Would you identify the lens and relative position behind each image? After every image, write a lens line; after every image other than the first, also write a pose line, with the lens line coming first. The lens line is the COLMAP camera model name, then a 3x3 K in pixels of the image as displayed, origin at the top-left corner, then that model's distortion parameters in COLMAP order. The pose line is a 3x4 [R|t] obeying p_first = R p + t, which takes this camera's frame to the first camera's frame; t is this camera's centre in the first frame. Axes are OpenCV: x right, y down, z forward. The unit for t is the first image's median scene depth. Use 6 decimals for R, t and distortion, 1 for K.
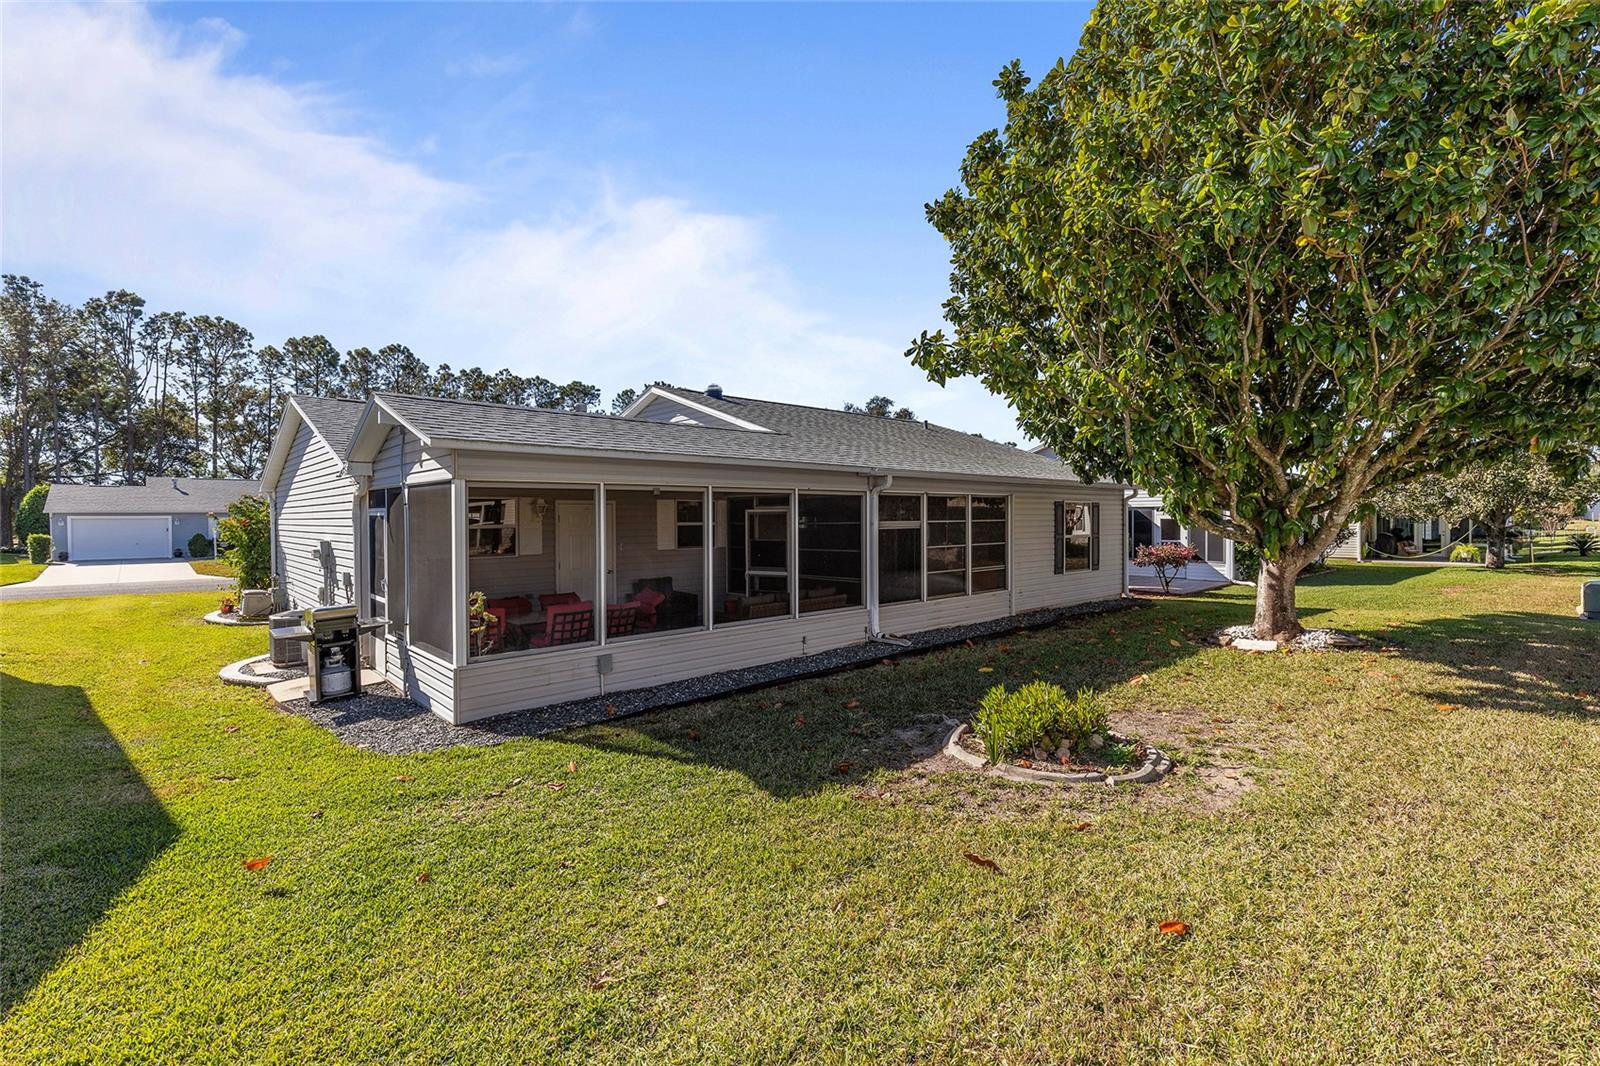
lens RADIAL K [[722.7, 0, 797.3], [0, 722.7, 518.5], [0, 0, 1]] dist [0.008845, -0.000368]
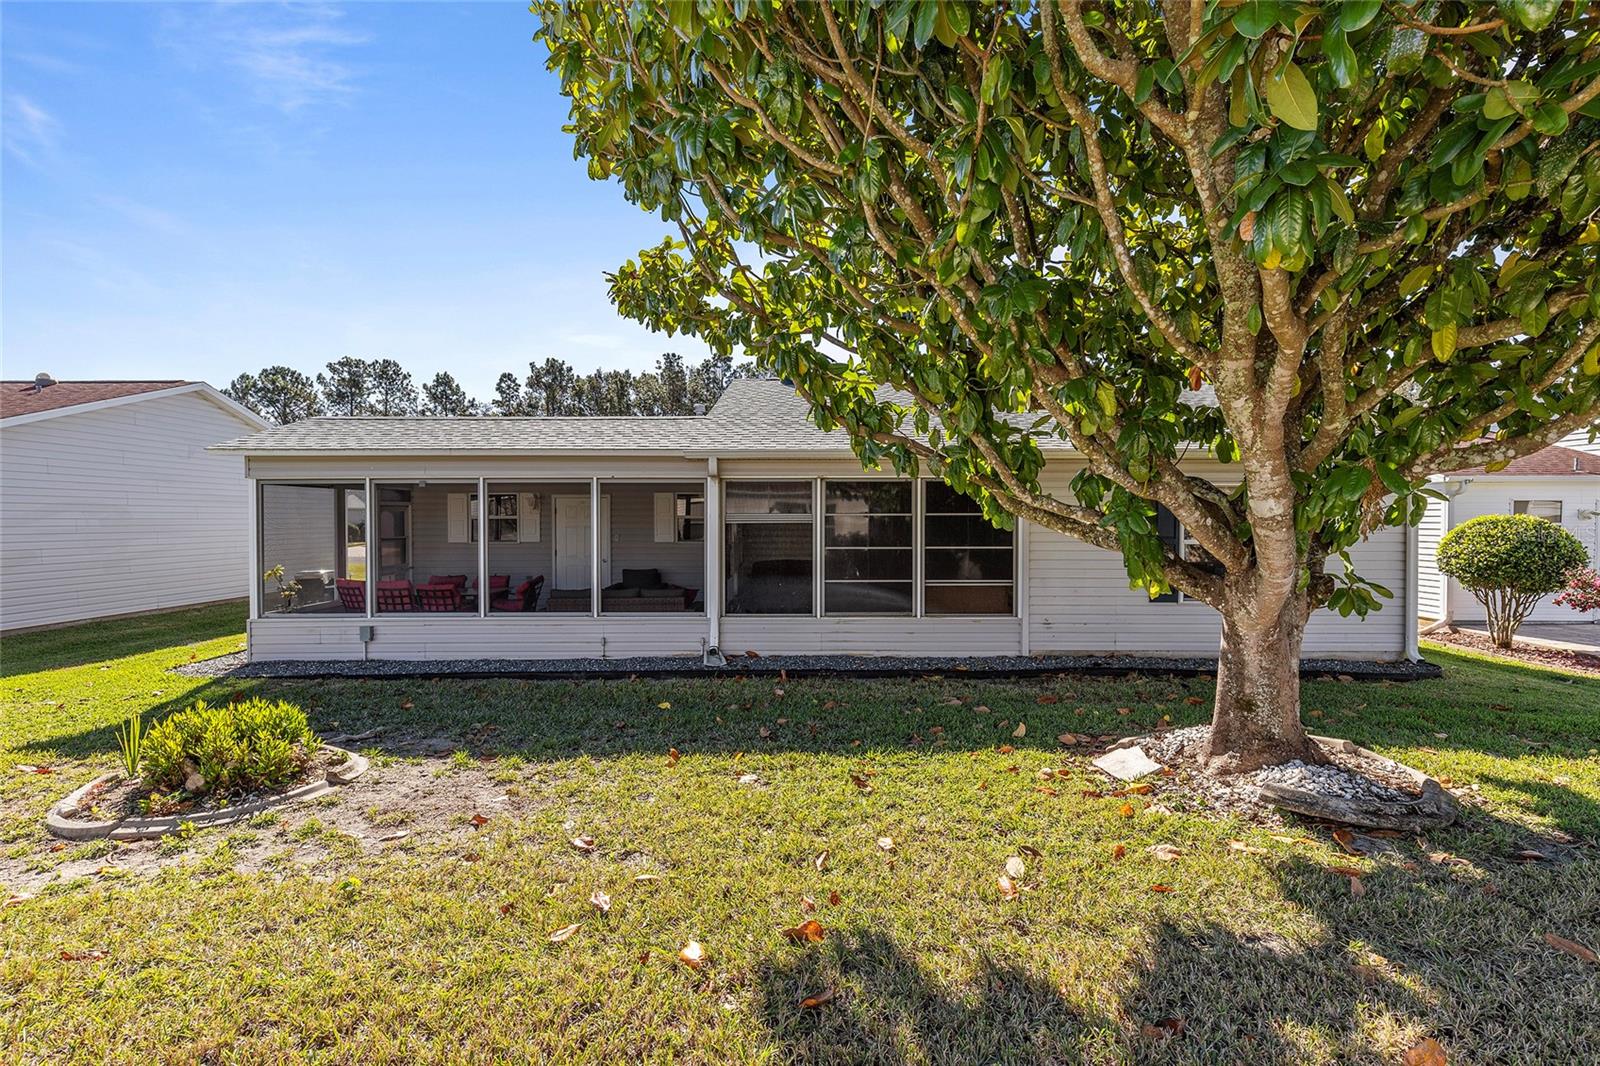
lens RADIAL K [[717.4, 0, 800.7], [0, 717.4, 531.3], [0, 0, 1]] dist [0.005528, -0.000705]
pose [[0.738353, 0.019391, -0.674136, 0.639964], [-0.006321, 0.999742, 0.021834, 0.005485], [0.674385, -0.011860, 0.738285, 0.396095]]
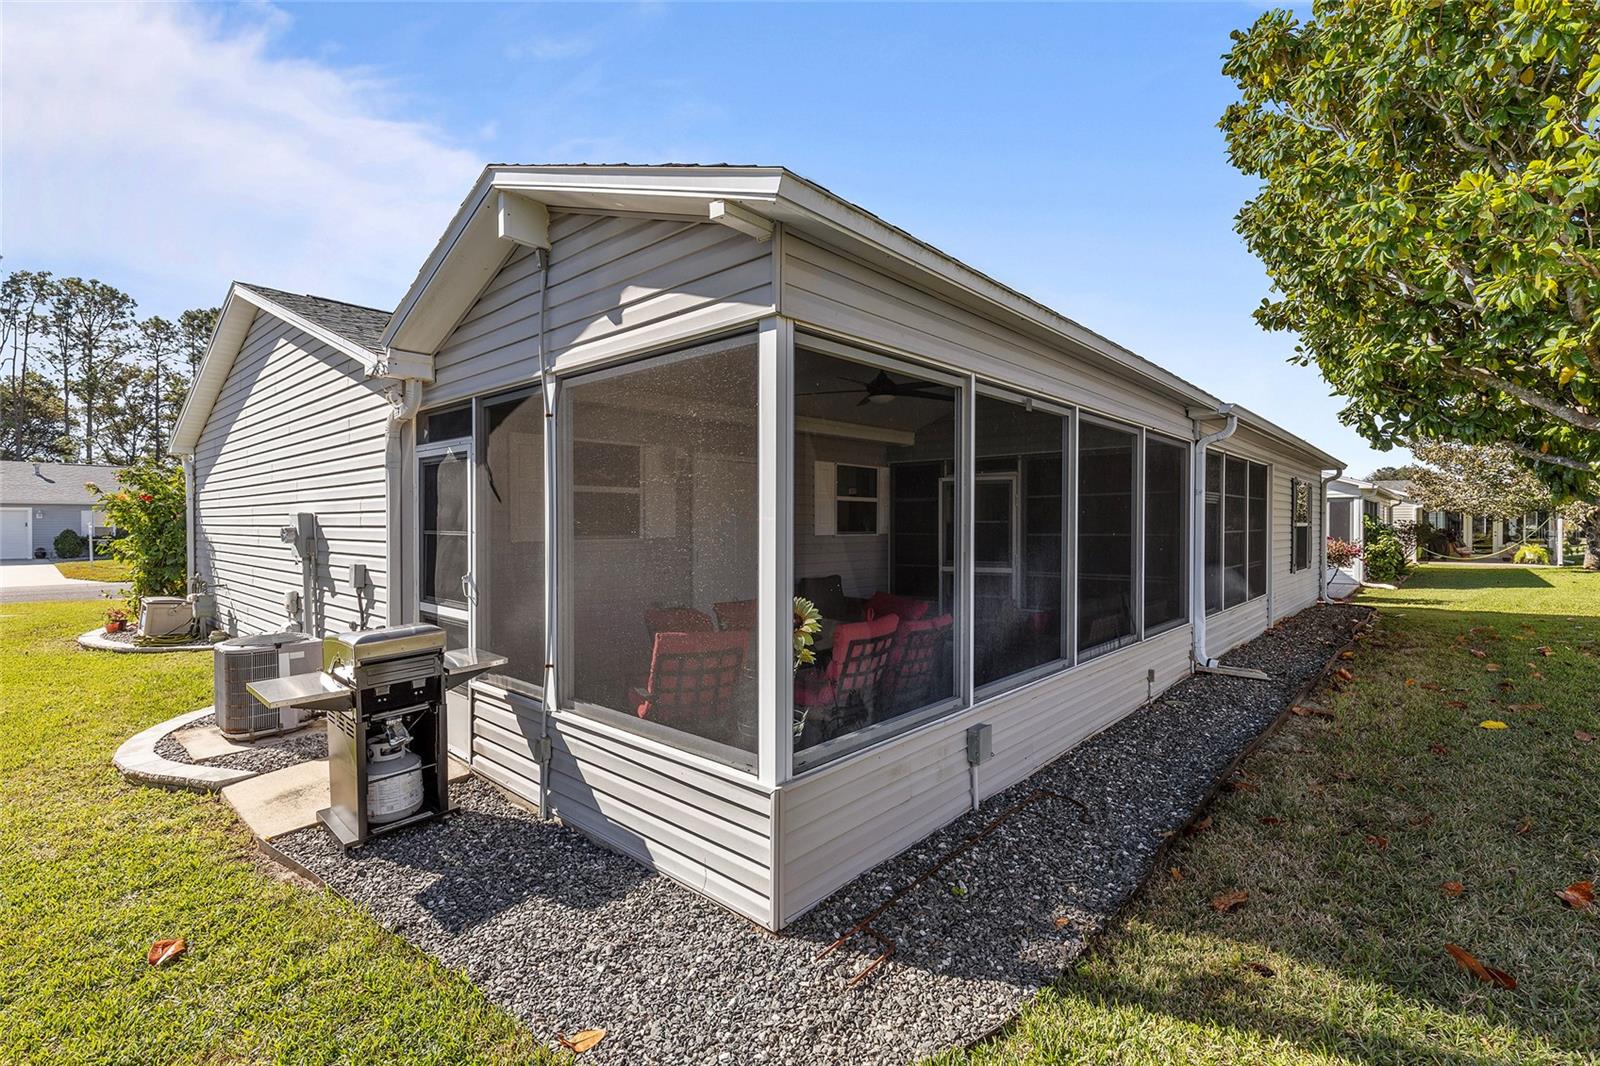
lens RADIAL K [[721.2, 0, 799.6], [0, 721.2, 525.3], [0, 0, 1]] dist [0.010660, -0.001430]
pose [[0.995065, 0.005923, 0.099051, -0.277313], [-0.006044, 0.999981, 0.000931, 0.033711], [-0.099044, -0.001525, 0.995082, 0.334069]]
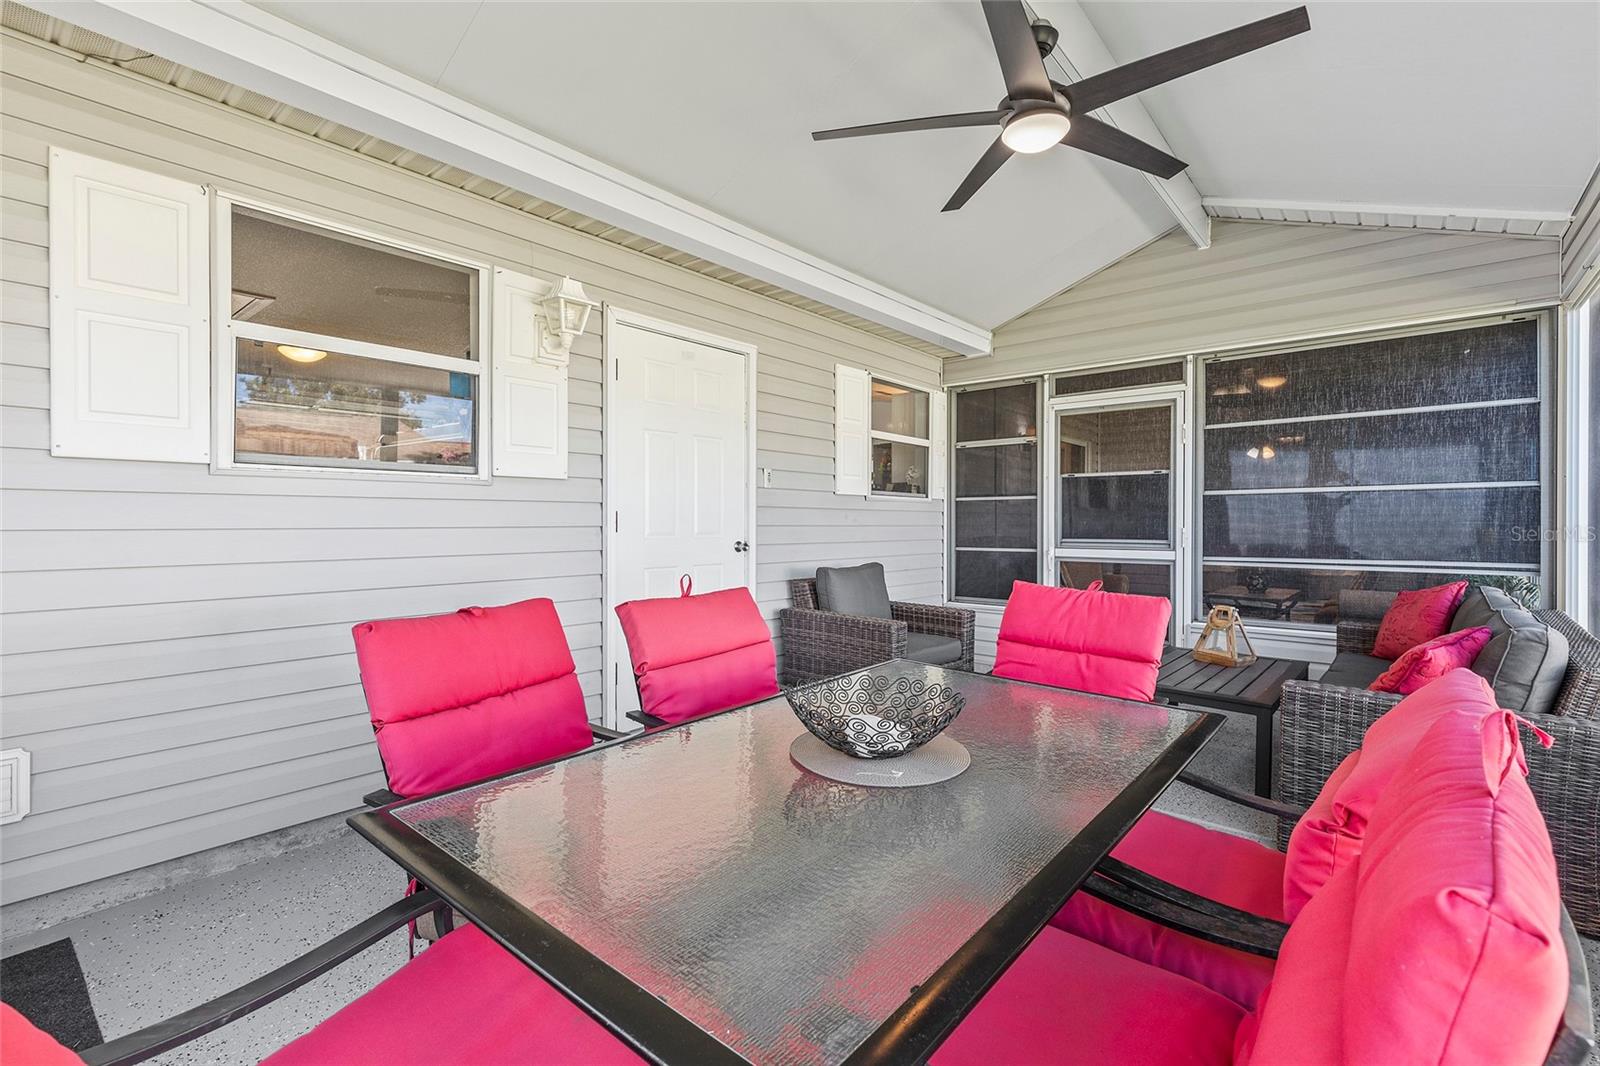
lens RADIAL K [[717.4, 0, 800.7], [0, 717.4, 531.3], [0, 0, 1]] dist [0.005528, -0.000705]
pose [[0.989054, 0.006315, 0.147417, -0.271540], [-0.006916, 0.999970, 0.003568, 0.061963], [-0.147390, -0.004548, 0.989068, 0.619935]]
